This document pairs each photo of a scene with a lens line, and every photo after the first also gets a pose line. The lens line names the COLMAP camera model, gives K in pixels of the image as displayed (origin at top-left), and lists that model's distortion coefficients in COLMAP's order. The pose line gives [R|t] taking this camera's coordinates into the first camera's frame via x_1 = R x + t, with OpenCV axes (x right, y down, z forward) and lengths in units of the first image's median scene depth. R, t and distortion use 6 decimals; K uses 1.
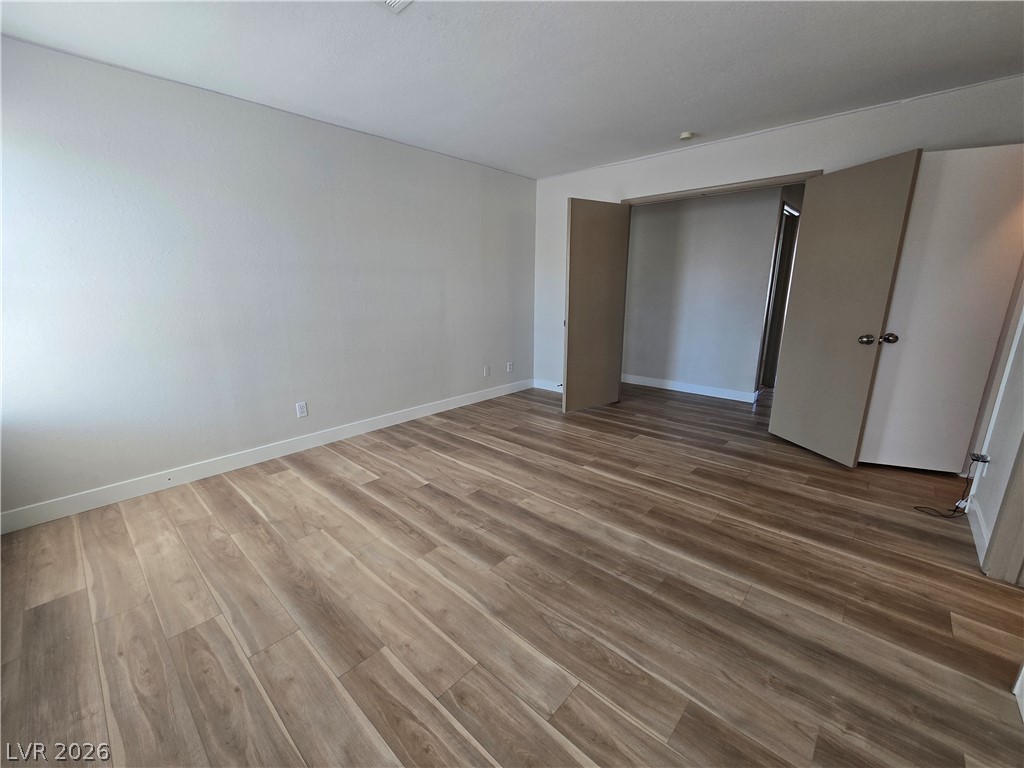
lens RADIAL K [[419.8, 0, 502.0], [0, 419.8, 385.0], [0, 0, 1]] dist [0.000708, 0.000035]
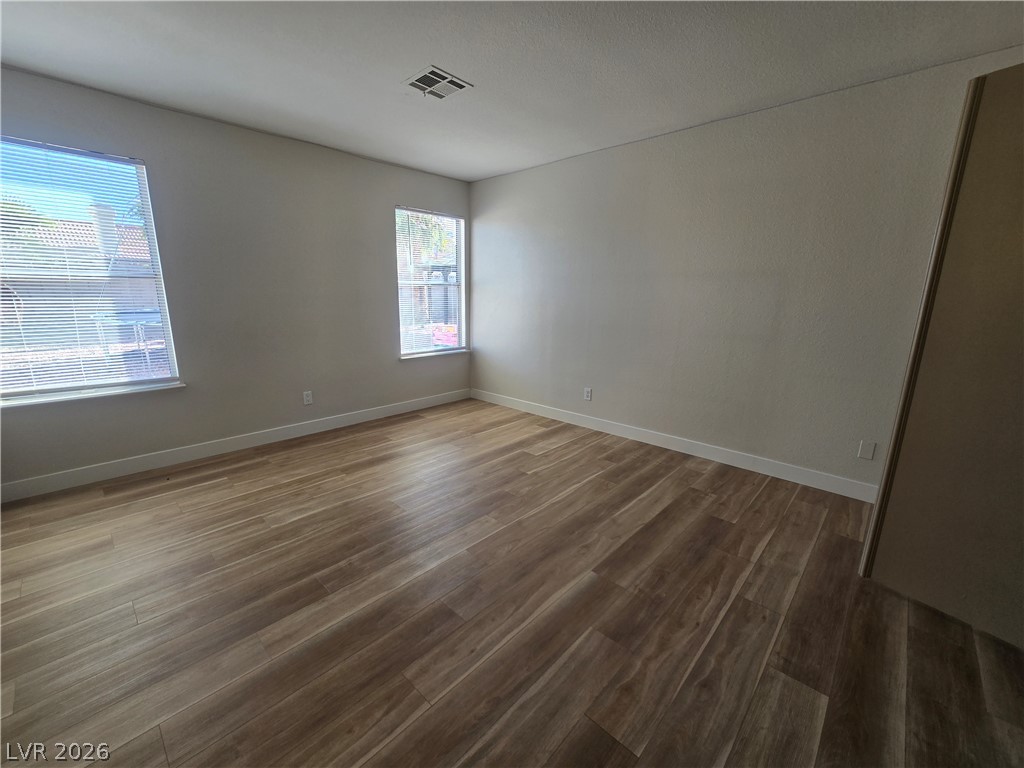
lens RADIAL K [[419.8, 0, 506.2], [0, 419.8, 392.9], [0, 0, 1]] dist [0.000708, 0.000035]
pose [[-0.011091, 0.238023, -0.971196, 0.782817], [-0.240769, 0.942045, 0.233628, -0.190694], [0.970519, 0.236425, 0.046860, 0.799469]]
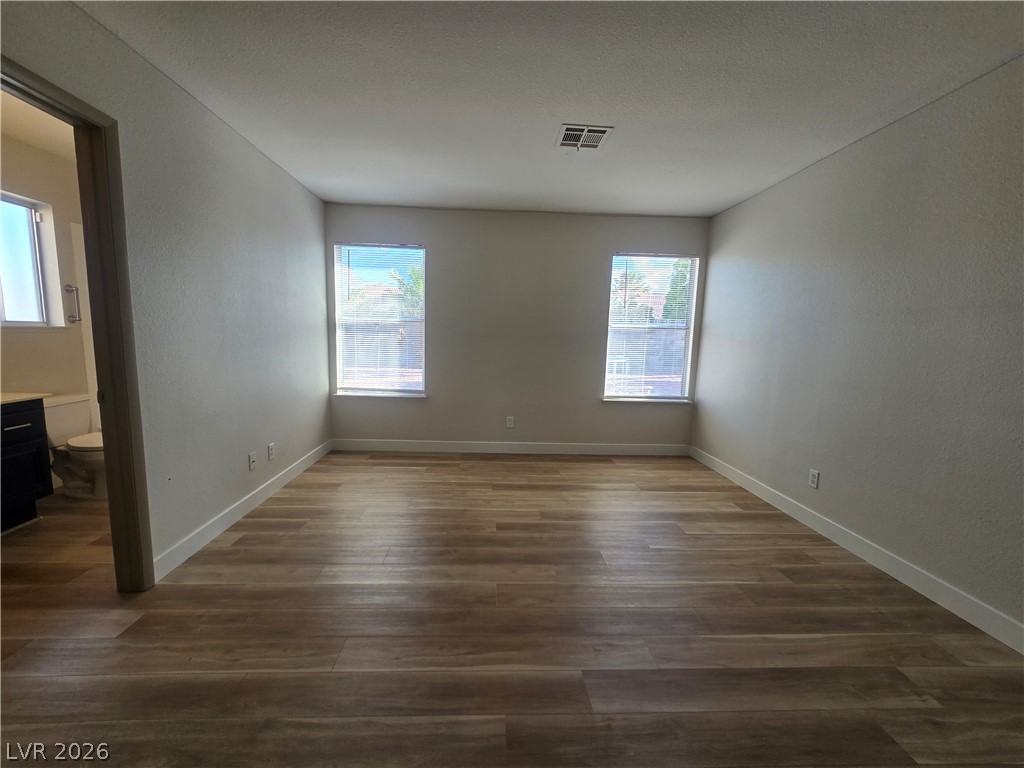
lens RADIAL K [[419.8, 0, 502.9], [0, 419.8, 392.8], [0, 0, 1]] dist [0.000708, 0.000035]
pose [[-0.706912, 0.083461, -0.702360, 0.611989], [-0.184533, 0.936860, 0.297055, -0.267364], [0.682805, 0.339601, -0.646876, 1.186331]]
